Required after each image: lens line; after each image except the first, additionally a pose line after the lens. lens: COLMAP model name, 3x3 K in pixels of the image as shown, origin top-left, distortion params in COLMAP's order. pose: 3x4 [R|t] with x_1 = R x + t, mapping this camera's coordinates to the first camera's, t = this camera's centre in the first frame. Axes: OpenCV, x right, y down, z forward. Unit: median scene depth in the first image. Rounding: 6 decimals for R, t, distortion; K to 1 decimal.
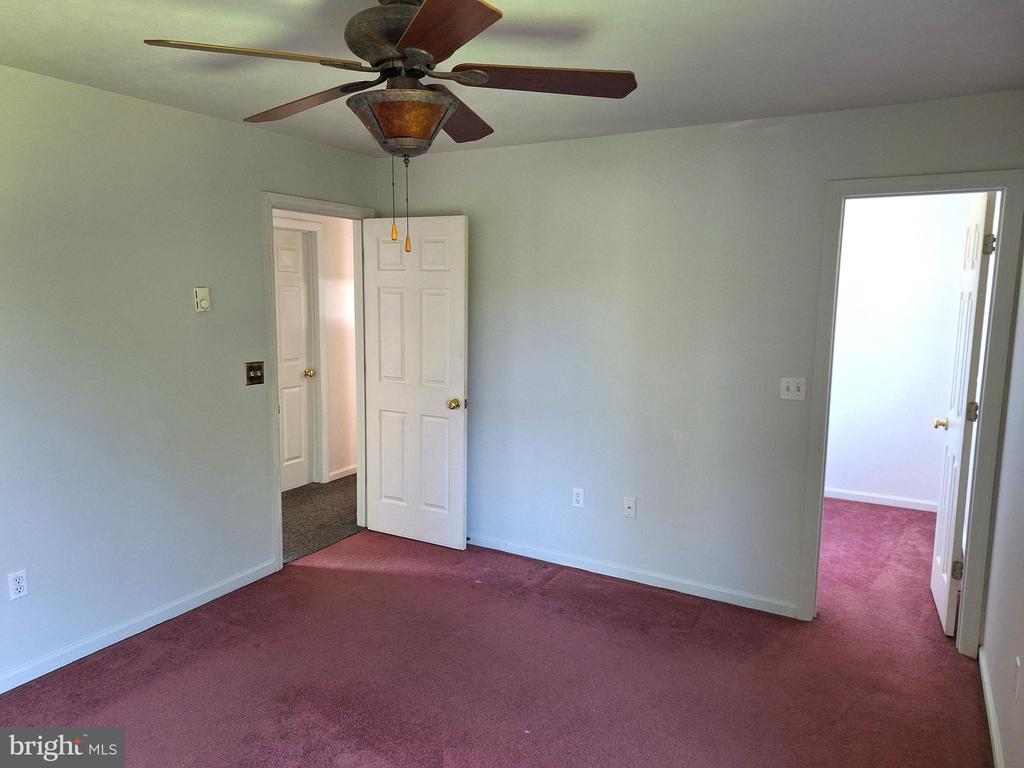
lens RADIAL K [[734.3, 0, 512.0], [0, 734.3, 384.0], [0, 0, 1]] dist [0.110429, -0.126256]
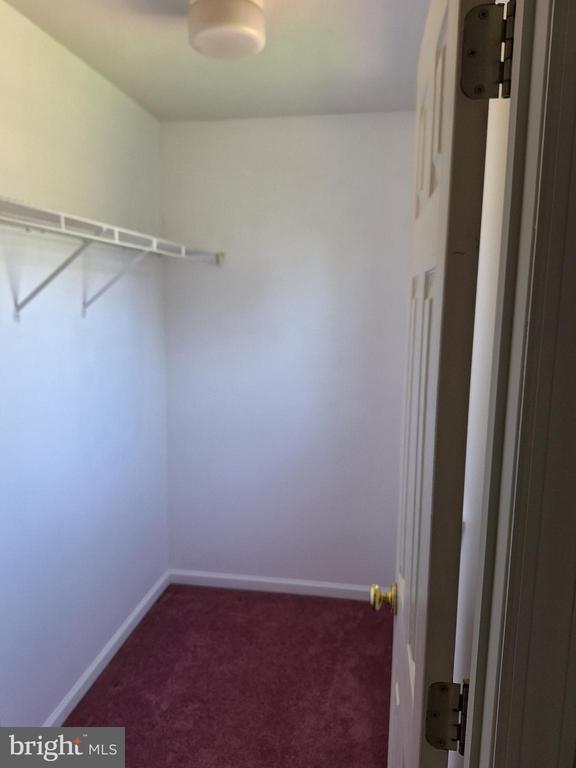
lens RADIAL K [[532.5, 0, 288.0], [0, 532.5, 384.0], [0, 0, 1]] dist [0.096674, -0.124530]
pose [[0.946079, -0.048390, 0.320300, 0.355613], [0.040703, 0.998701, 0.030655, -0.063149], [-0.321367, -0.015965, 0.946820, 0.593527]]
